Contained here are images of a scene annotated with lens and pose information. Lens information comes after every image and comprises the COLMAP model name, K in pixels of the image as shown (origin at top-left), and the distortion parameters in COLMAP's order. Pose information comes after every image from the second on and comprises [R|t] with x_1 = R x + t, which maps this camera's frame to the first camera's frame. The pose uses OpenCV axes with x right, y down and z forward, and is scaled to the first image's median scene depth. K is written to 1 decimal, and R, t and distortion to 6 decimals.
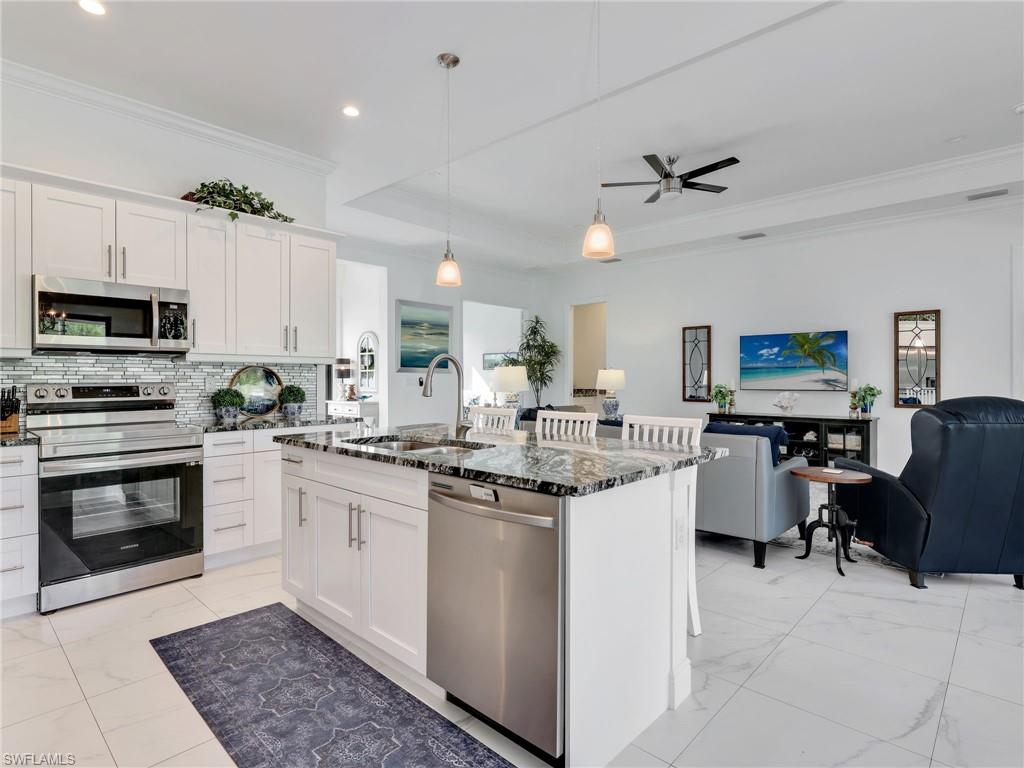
lens RADIAL K [[541.7, 0, 512.0], [0, 541.7, 384.0], [0, 0, 1]] dist [-0.000063, 0.000789]
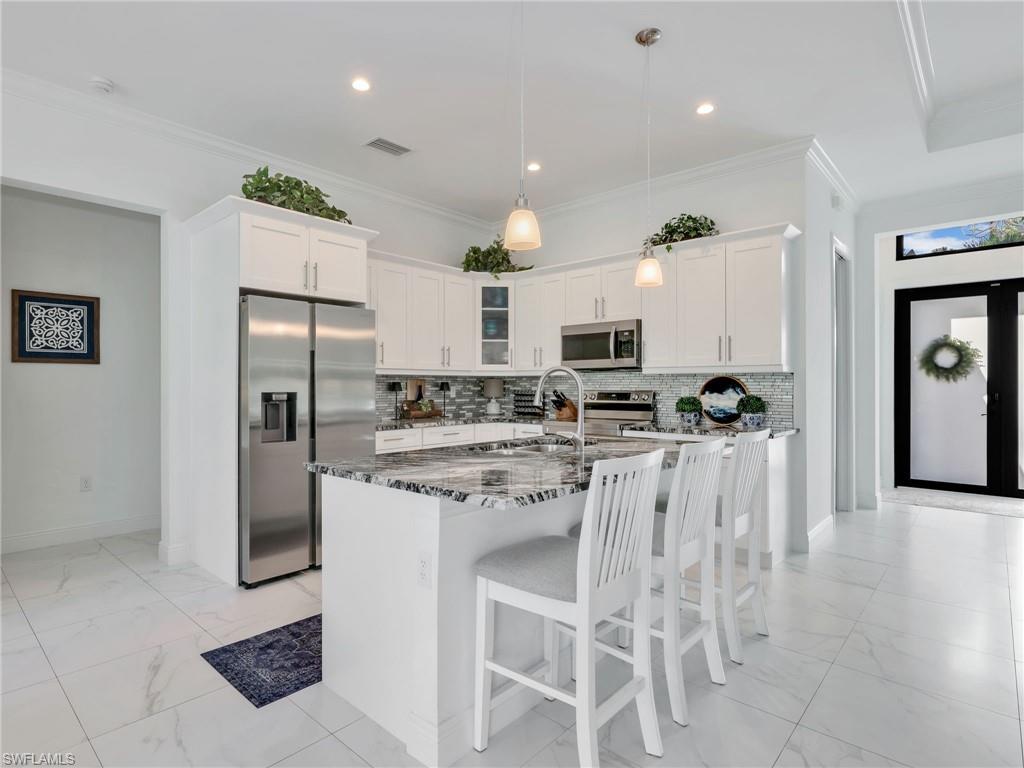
lens RADIAL K [[559.6, 0, 506.4], [0, 559.6, 382.1], [0, 0, 1]] dist [-0.001838, -0.000699]
pose [[0.010753, -0.006307, -0.999922, 0.681693], [-0.014237, 0.999878, -0.006460, -0.009518], [0.999841, 0.014305, 0.010662, 0.640603]]
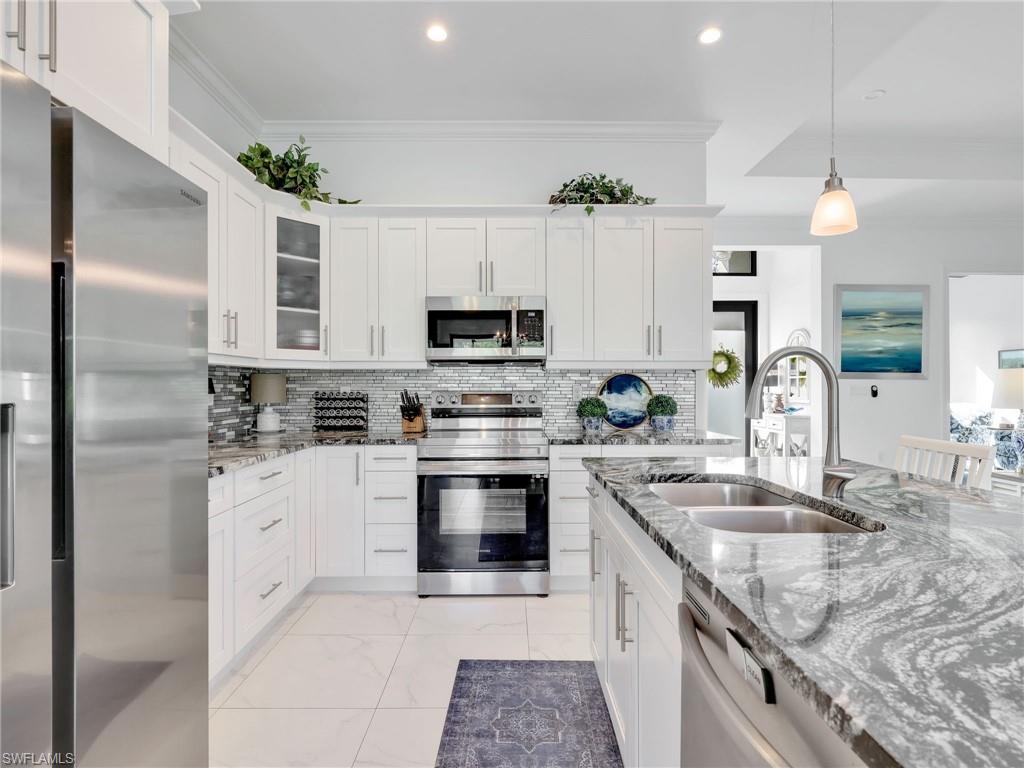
lens RADIAL K [[541.7, 0, 512.0], [0, 541.7, 384.0], [0, 0, 1]] dist [-0.000063, 0.000789]
pose [[0.687299, -0.001755, -0.726372, 0.062905], [-0.008668, 0.999906, -0.010618, -0.004080], [0.726323, 0.013594, 0.687220, 0.276352]]
